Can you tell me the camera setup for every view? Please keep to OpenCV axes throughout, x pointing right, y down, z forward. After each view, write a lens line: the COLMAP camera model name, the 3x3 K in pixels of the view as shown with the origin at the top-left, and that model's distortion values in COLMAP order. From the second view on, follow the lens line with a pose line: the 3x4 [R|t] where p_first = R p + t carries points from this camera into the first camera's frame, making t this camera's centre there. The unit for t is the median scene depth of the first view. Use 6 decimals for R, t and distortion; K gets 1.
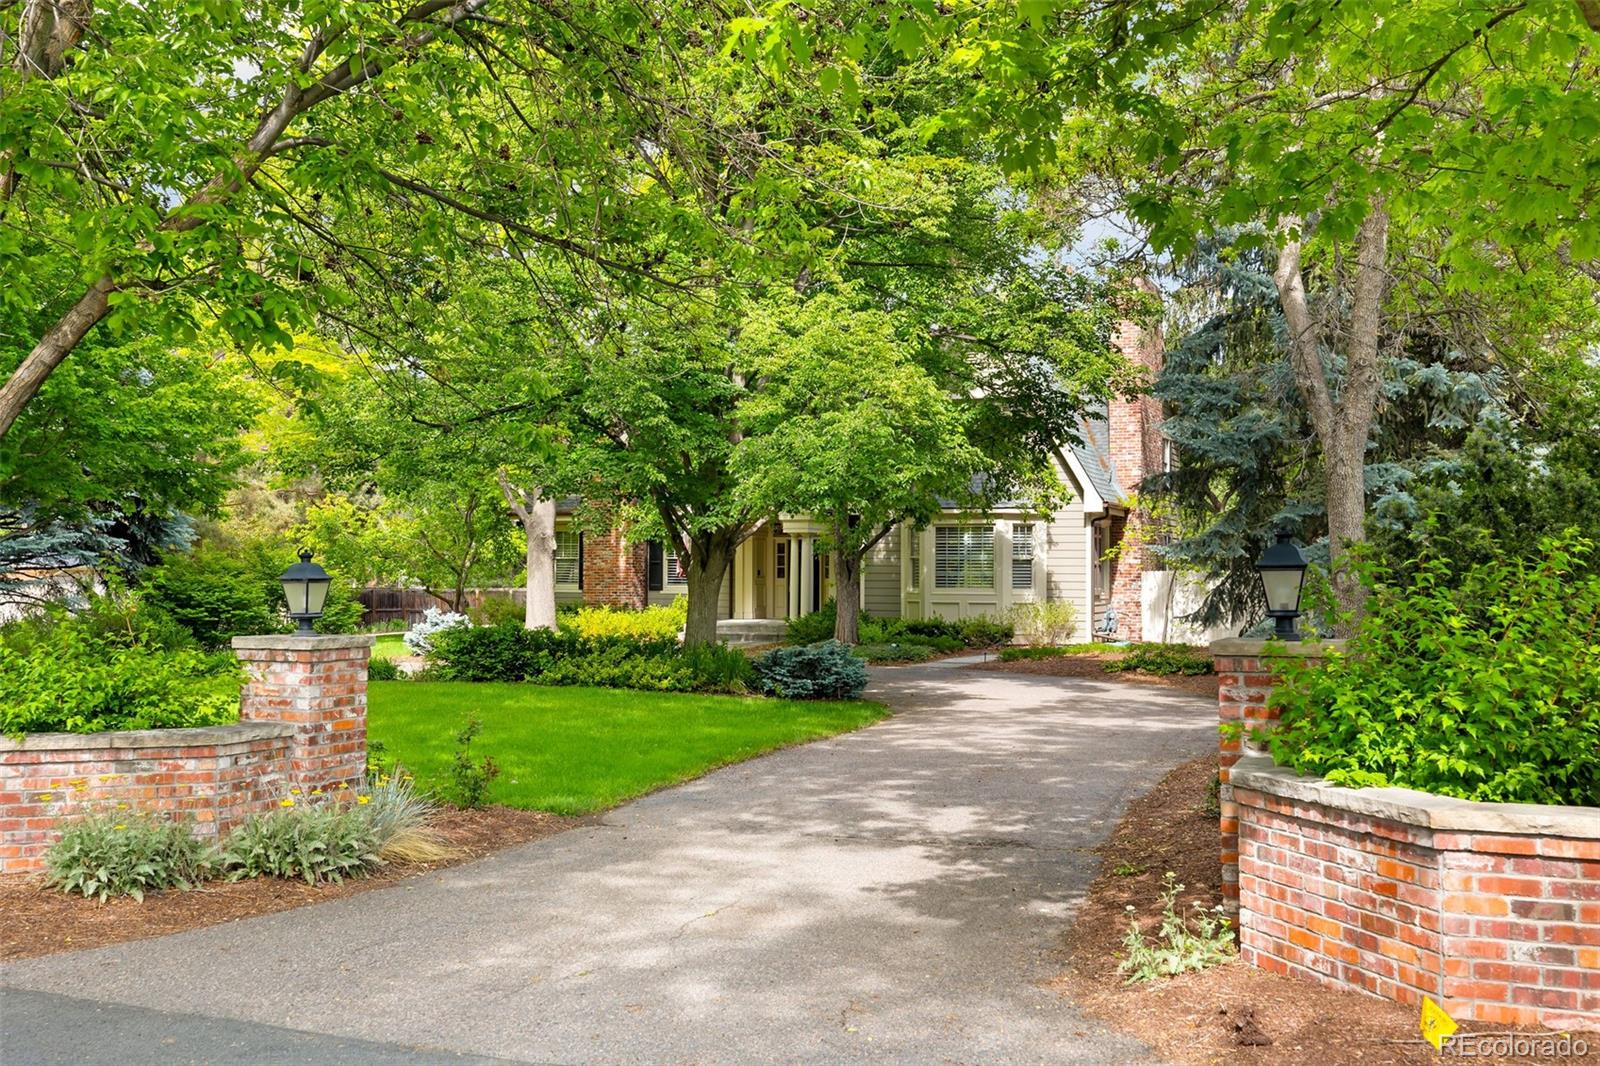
lens RADIAL K [[1597.6, 0, 799.2], [0, 1597.6, 528.3], [0, 0, 1]] dist [-0.000228, 0.000000]
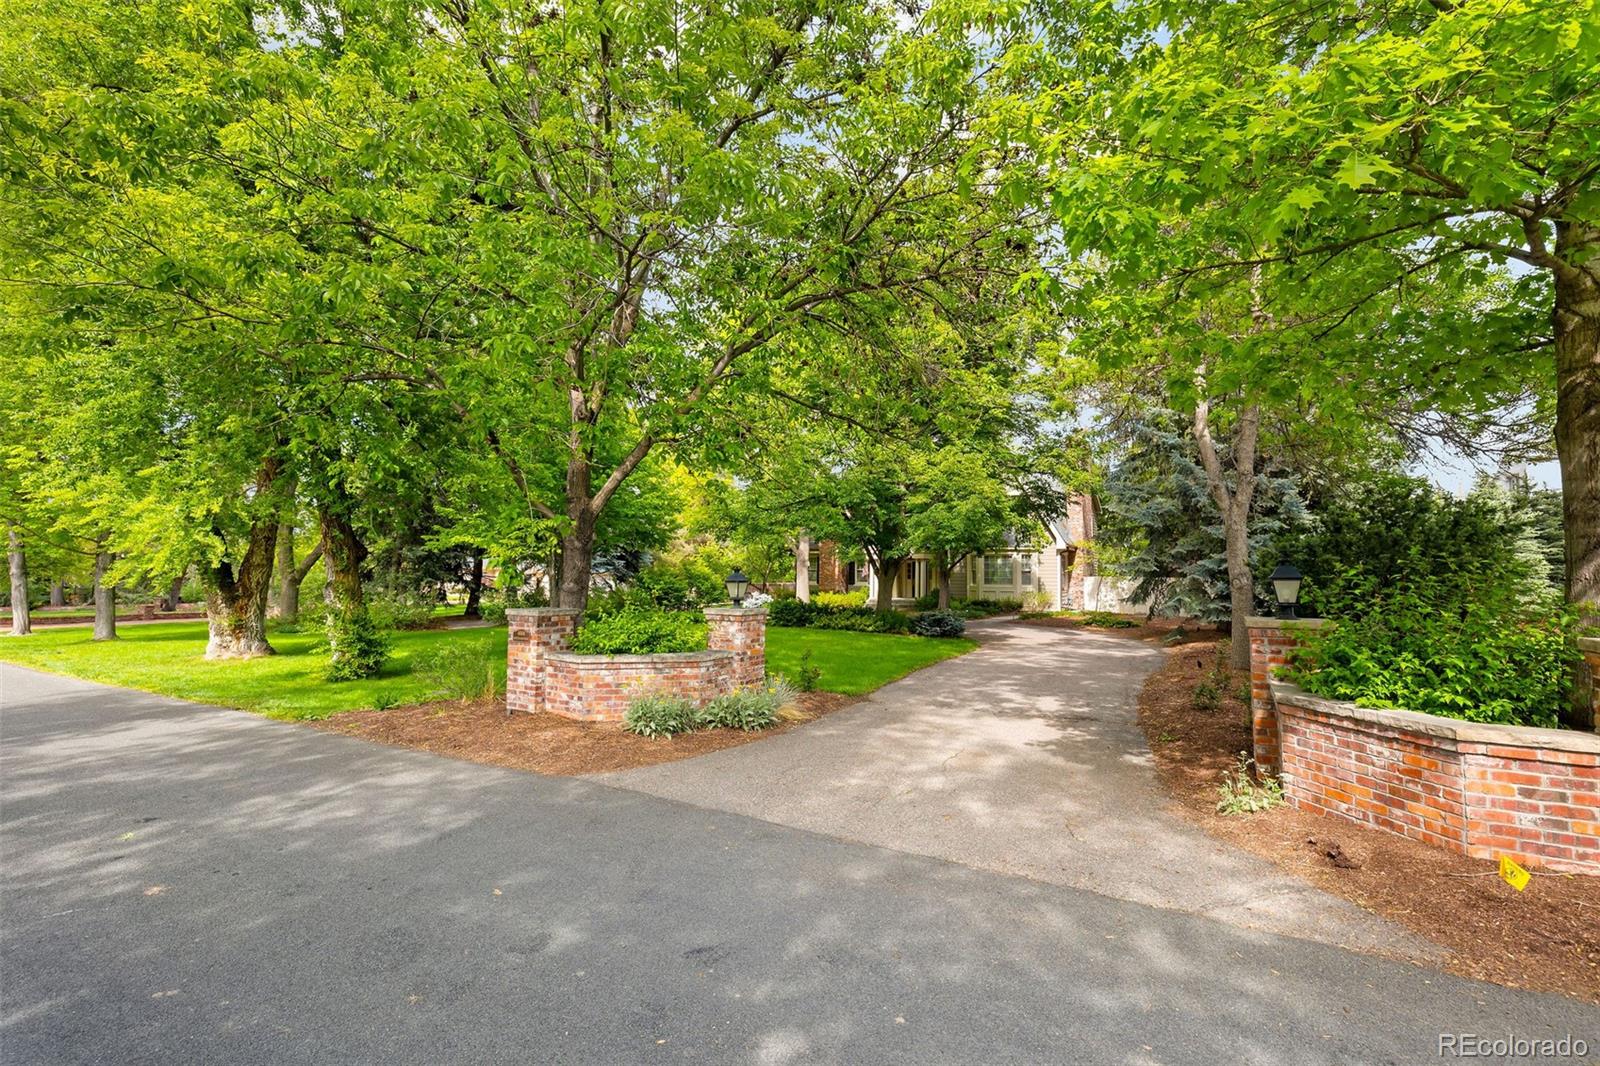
lens RADIAL K [[705.0, 0, 801.2], [0, 705.0, 540.8], [0, 0, 1]] dist [0.003672, 0.000816]
pose [[0.989946, -0.002870, -0.141418, -0.089305], [-0.000237, 0.999759, -0.021949, -0.000489], [0.141447, 0.021762, 0.989707, 0.093886]]
